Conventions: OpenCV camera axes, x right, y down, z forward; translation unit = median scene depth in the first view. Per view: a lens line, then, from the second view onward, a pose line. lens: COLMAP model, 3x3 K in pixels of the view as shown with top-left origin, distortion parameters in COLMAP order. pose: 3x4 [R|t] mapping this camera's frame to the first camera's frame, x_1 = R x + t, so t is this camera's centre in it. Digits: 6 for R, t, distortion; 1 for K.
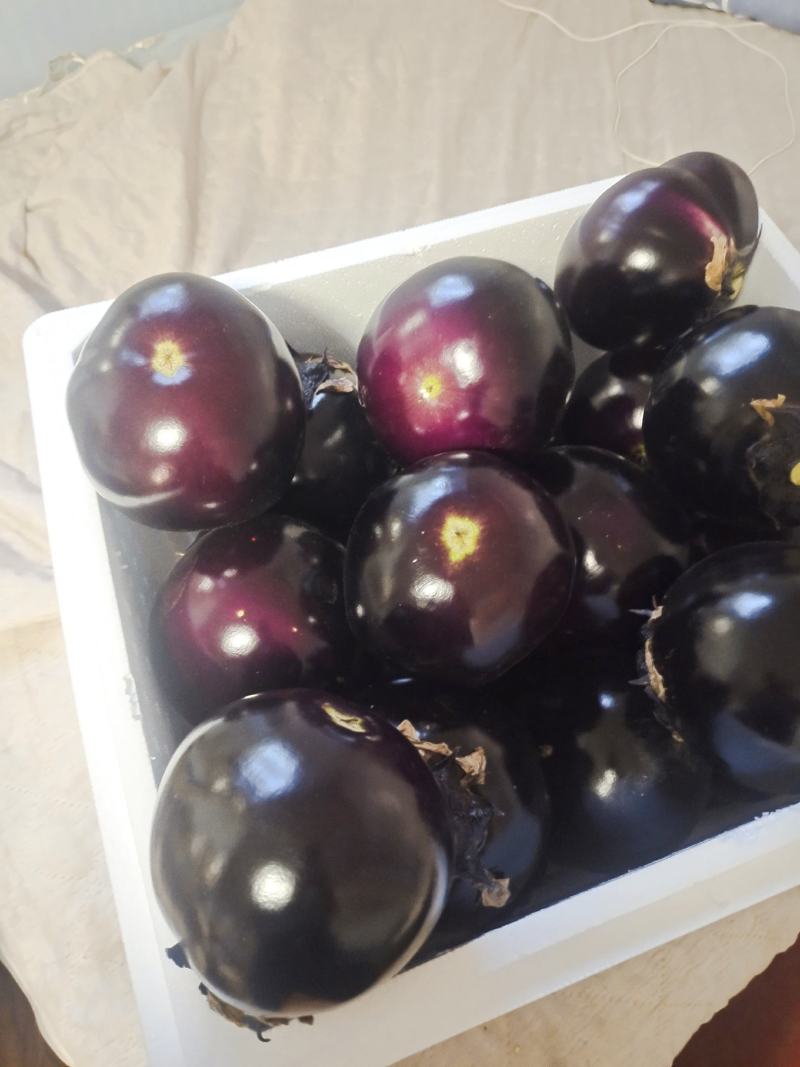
lens RADIAL K [[810.5, 0, 400.0], [0, 810.5, 533.5], [0, 0, 1]] dist [0.039262, -0.055316]
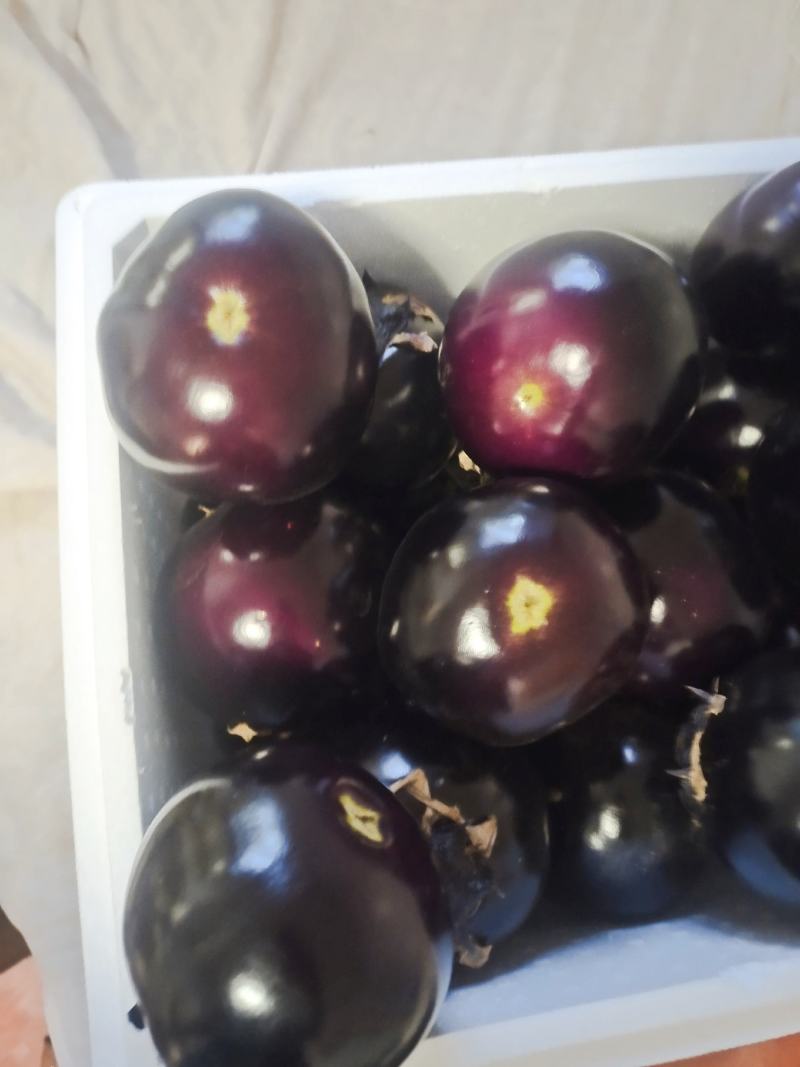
lens RADIAL K [[815.4, 0, 403.4], [0, 815.4, 537.5], [0, 0, 1]] dist [0.023299, -0.036192]
pose [[0.978384, 0.205643, 0.021793, -0.077857], [-0.205675, 0.956716, 0.205893, -0.188385], [0.021491, -0.205925, 0.978332, 0.145417]]
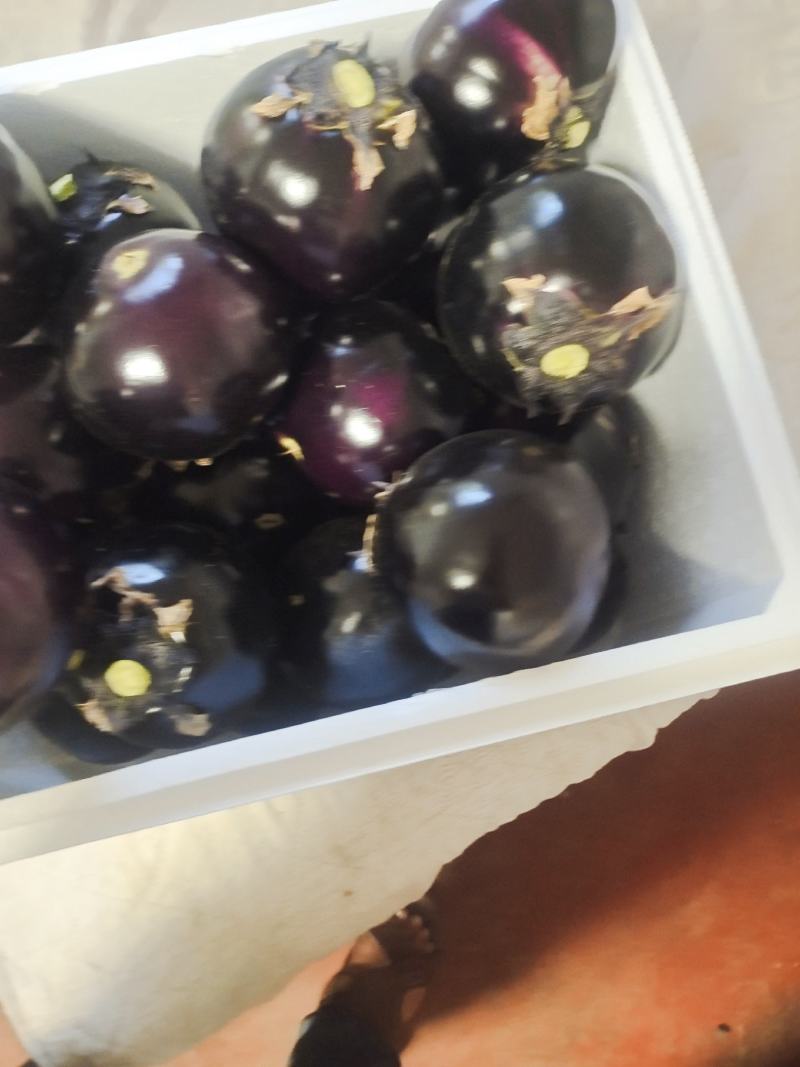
lens RADIAL K [[815.4, 0, 403.4], [0, 815.4, 537.5], [0, 0, 1]] dist [0.023299, -0.036192]
pose [[0.993102, 0.111264, -0.036993, 0.372048], [-0.097698, 0.959666, 0.263620, -0.111111], [0.064832, -0.258187, 0.963917, 0.013047]]
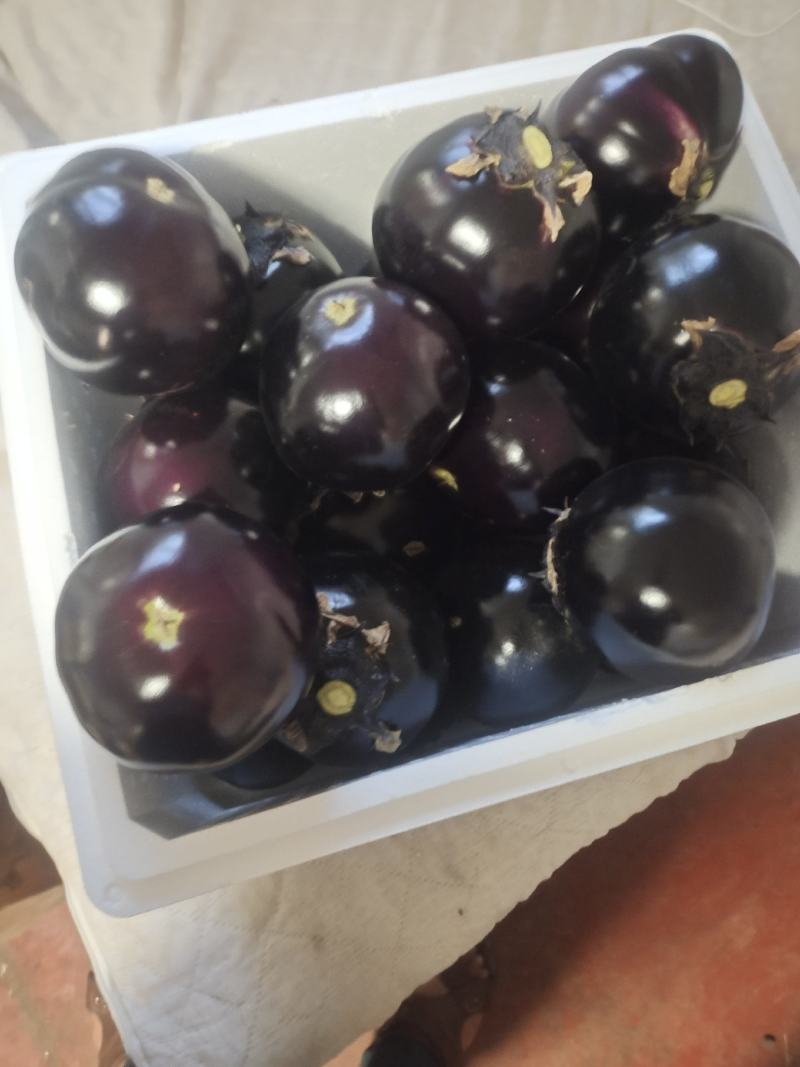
lens RADIAL K [[810.5, 0, 400.0], [0, 810.5, 533.5], [0, 0, 1]] dist [0.039262, -0.055316]
pose [[0.995993, 0.088511, 0.012759, 0.084197], [-0.089191, 0.972868, 0.213479, -0.087502], [0.006483, -0.213762, 0.976864, -0.062791]]
